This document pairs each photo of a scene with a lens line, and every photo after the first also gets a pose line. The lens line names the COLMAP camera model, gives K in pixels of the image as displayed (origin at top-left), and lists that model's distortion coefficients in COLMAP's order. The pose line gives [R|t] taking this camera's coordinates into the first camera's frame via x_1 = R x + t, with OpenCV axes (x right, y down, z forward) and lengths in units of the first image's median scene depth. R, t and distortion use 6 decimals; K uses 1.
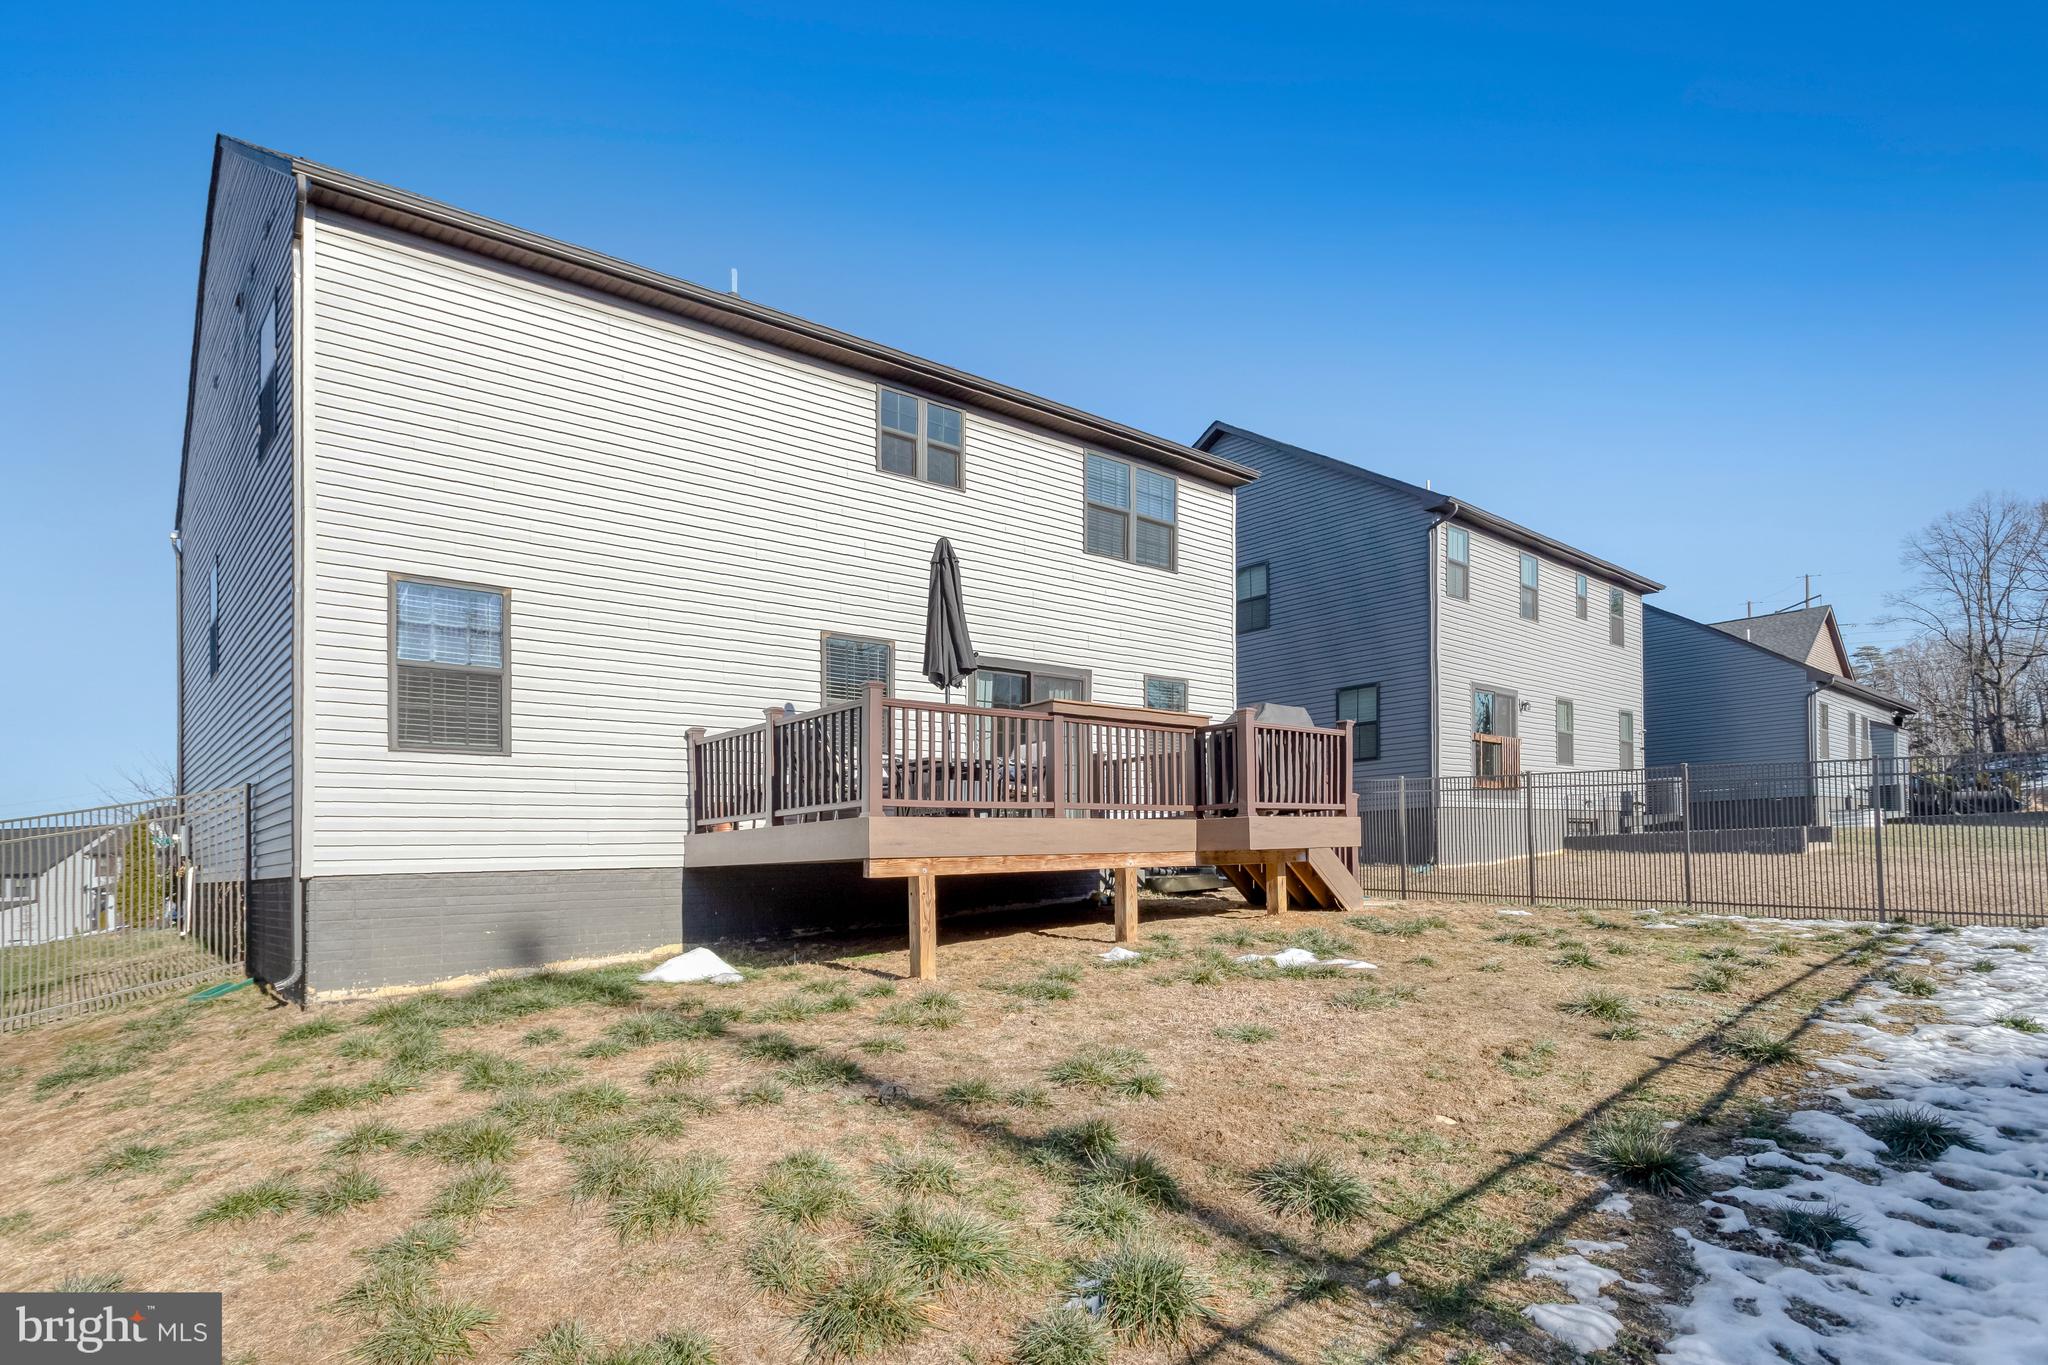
lens RADIAL K [[1103.8, 0, 1024.0], [0, 1103.8, 682.5], [0, 0, 1]] dist [-0.001478, 0.000043]
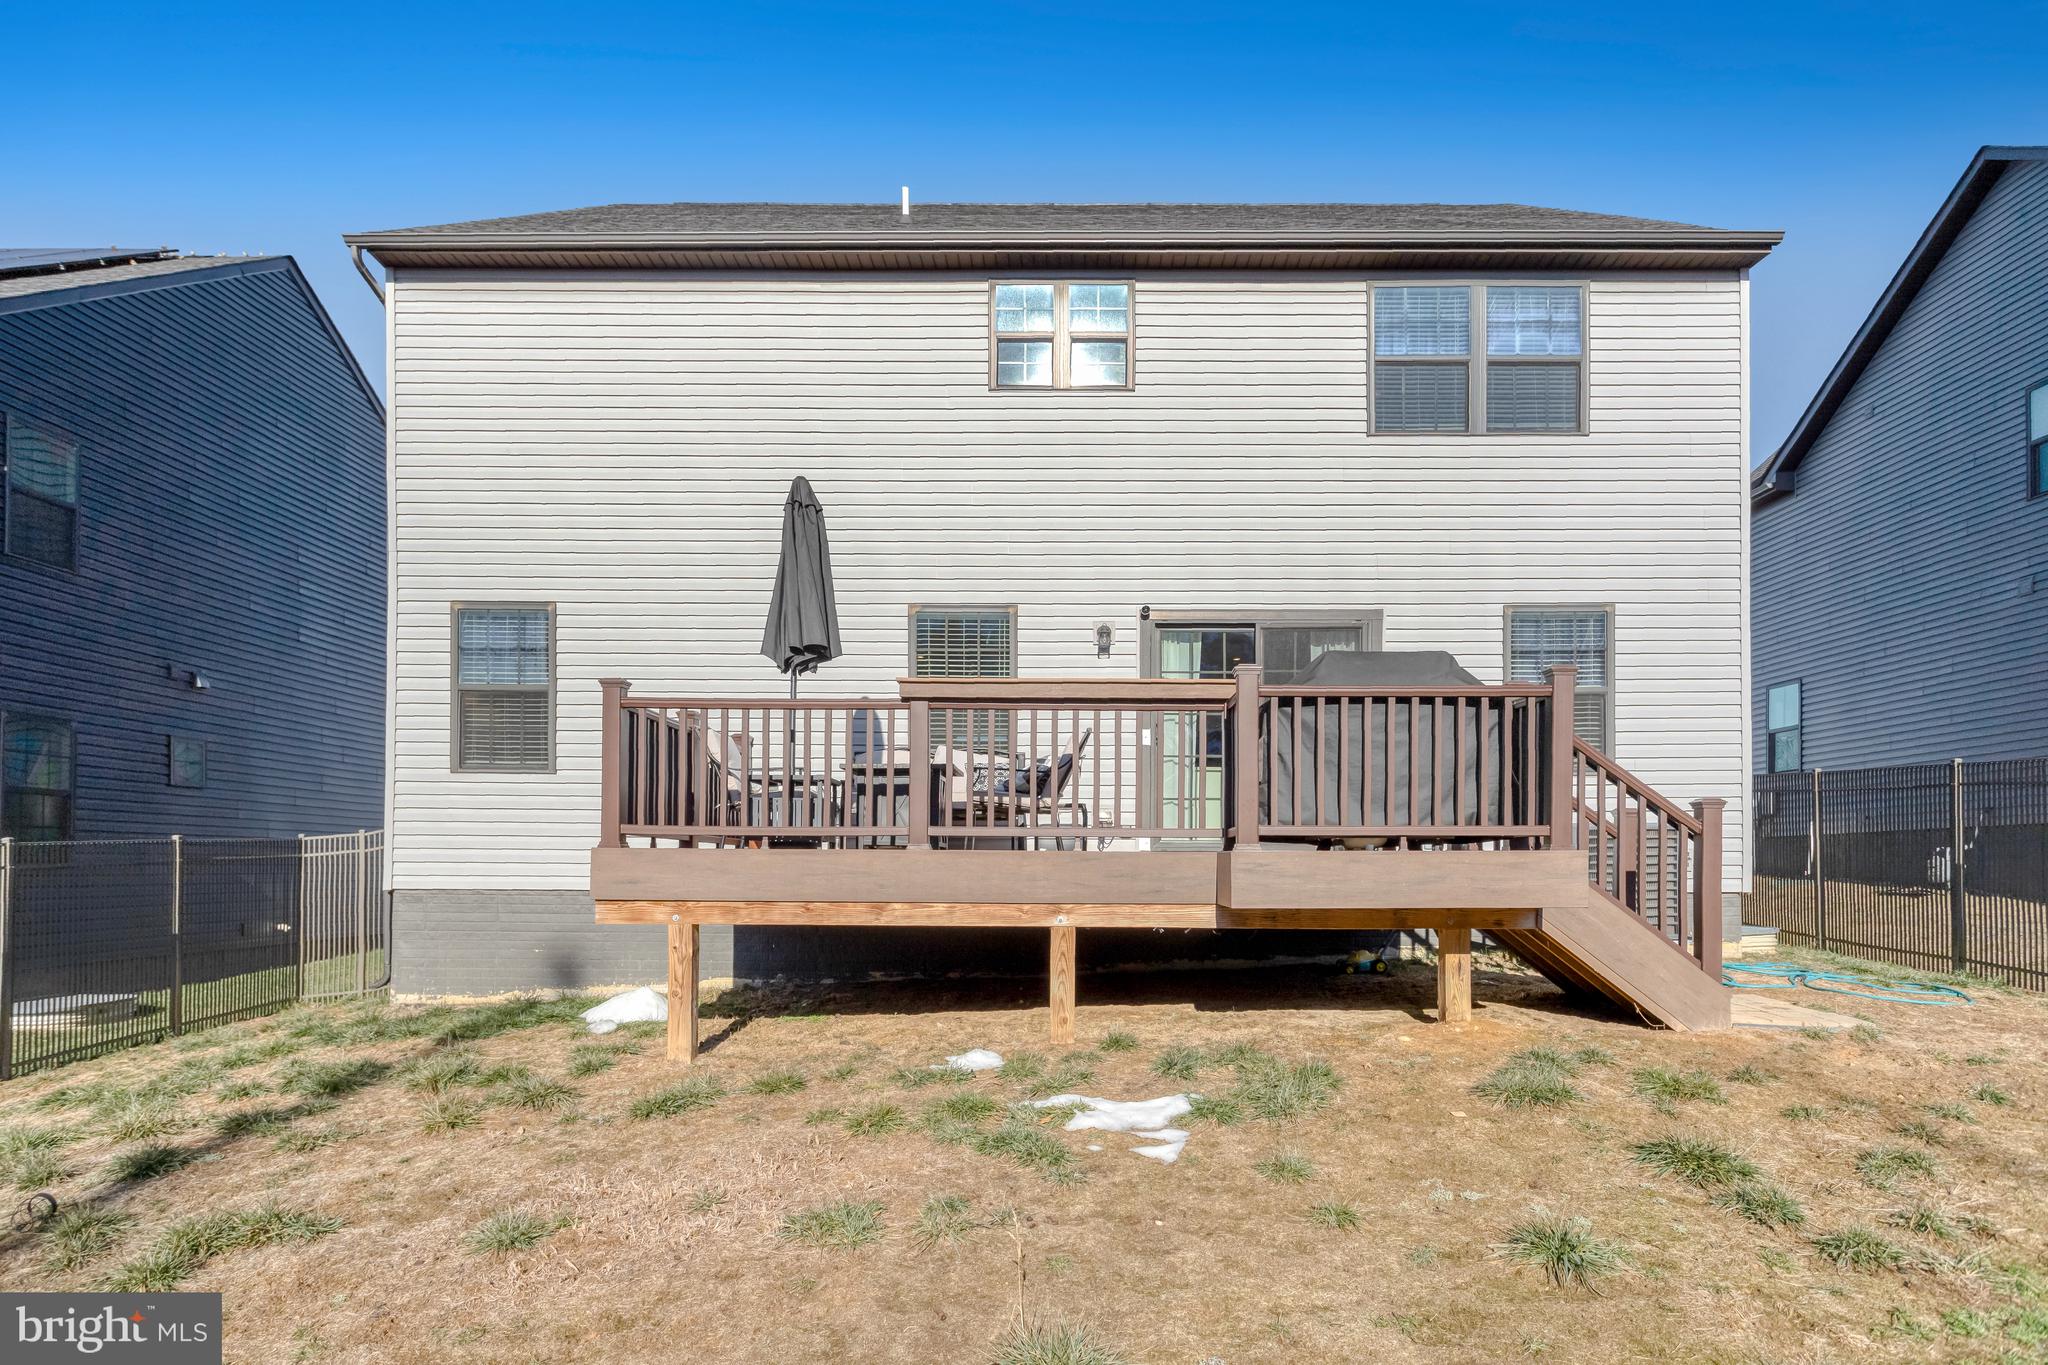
lens RADIAL K [[1232.0, 0, 1024.0], [0, 1232.0, 682.5], [0, 0, 1]] dist [-0.021972, 0.000222]
pose [[0.743741, -0.068483, -0.664950, 0.569797], [0.083107, 0.996494, -0.009674, 0.030562], [0.663281, -0.048067, 0.746825, 0.453079]]
